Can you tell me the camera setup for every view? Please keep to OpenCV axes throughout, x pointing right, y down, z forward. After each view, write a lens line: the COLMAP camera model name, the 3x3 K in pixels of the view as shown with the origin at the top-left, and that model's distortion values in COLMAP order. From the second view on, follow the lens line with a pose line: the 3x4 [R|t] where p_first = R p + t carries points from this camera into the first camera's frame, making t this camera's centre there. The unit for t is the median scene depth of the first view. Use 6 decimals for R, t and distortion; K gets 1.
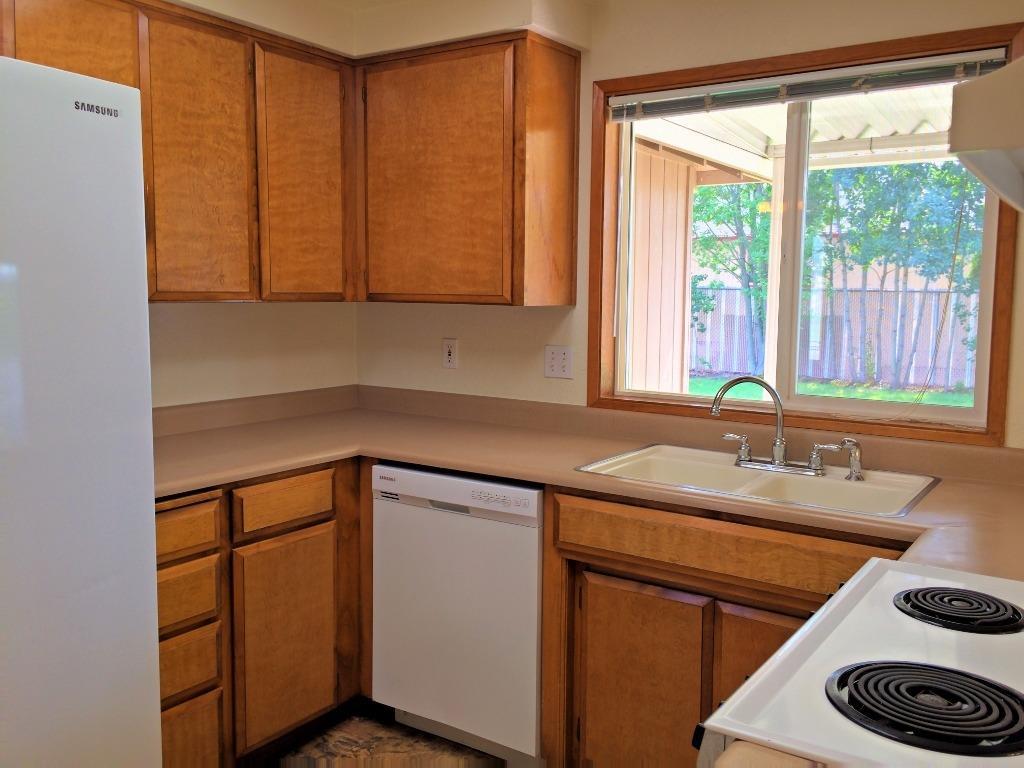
lens RADIAL K [[883.0, 0, 519.5], [0, 883.0, 378.9], [0, 0, 1]] dist [0.066899, -0.104583]
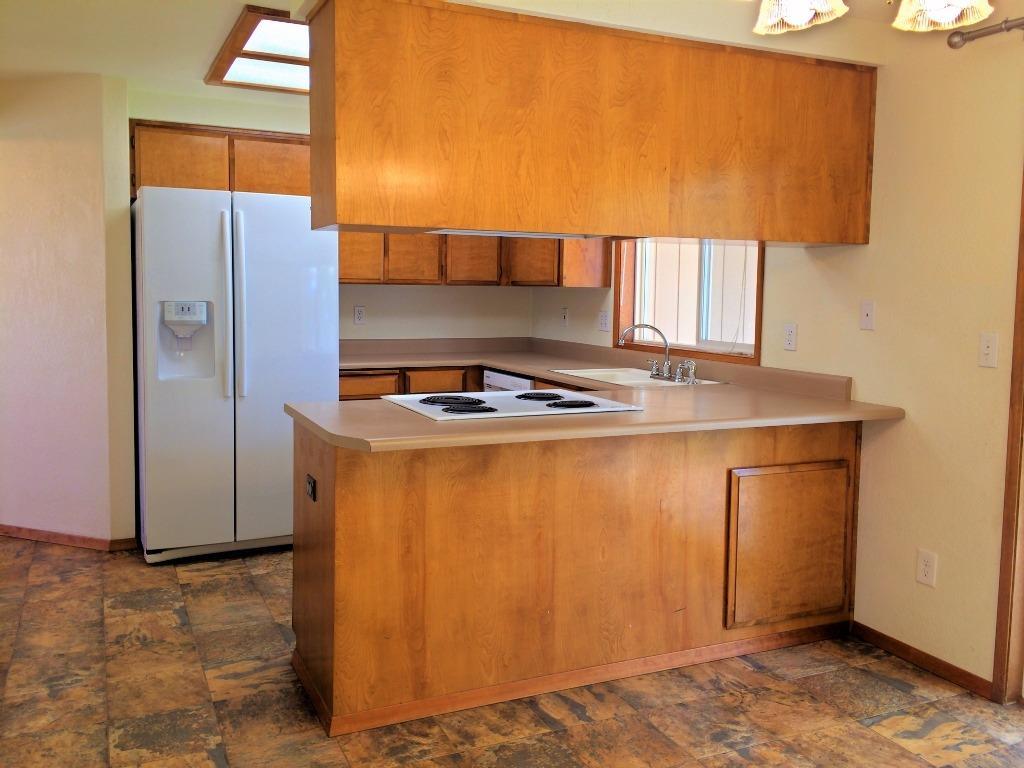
lens RADIAL K [[883.0, 0, 508.6], [0, 883.0, 377.3], [0, 0, 1]] dist [0.066899, -0.104583]
pose [[0.858254, 0.052719, -0.510511, 0.864741], [-0.056098, 0.998387, 0.008791, 0.094966], [0.510150, 0.021094, 0.859827, -0.622681]]
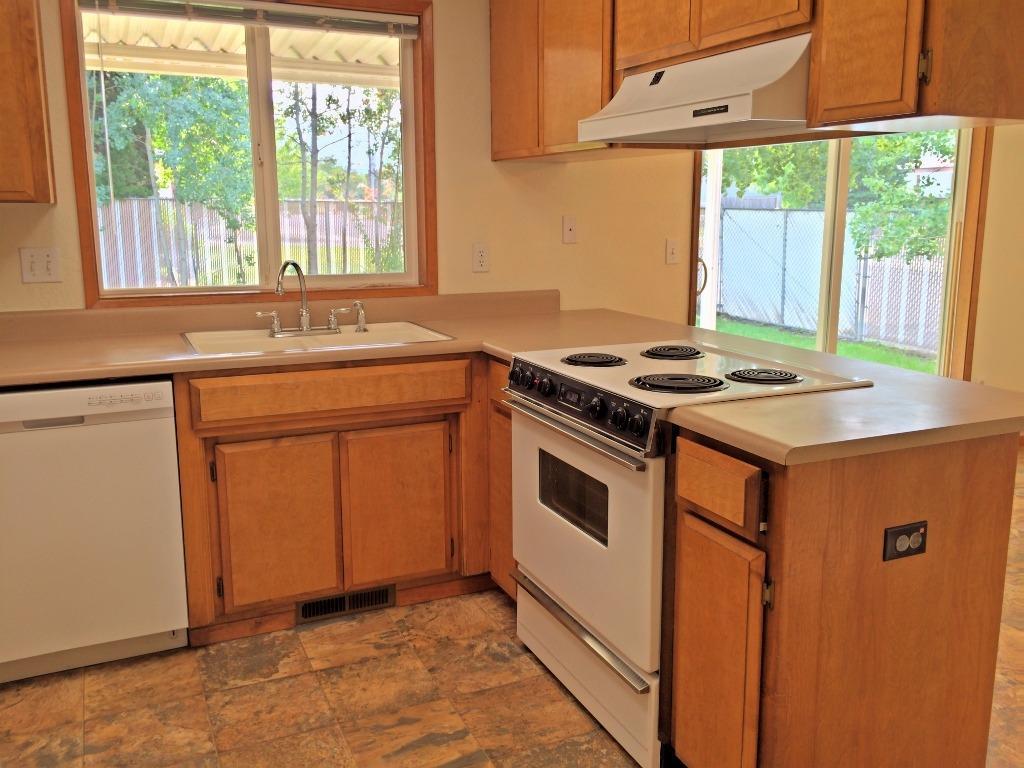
lens RADIAL K [[883.0, 0, 503.5], [0, 883.0, 373.5], [0, 0, 1]] dist [0.066899, -0.104583]
pose [[0.530314, -0.166675, 0.831256, -0.567563], [0.086774, 0.986006, 0.142346, 0.002923], [-0.843349, -0.003357, 0.537356, 0.093178]]
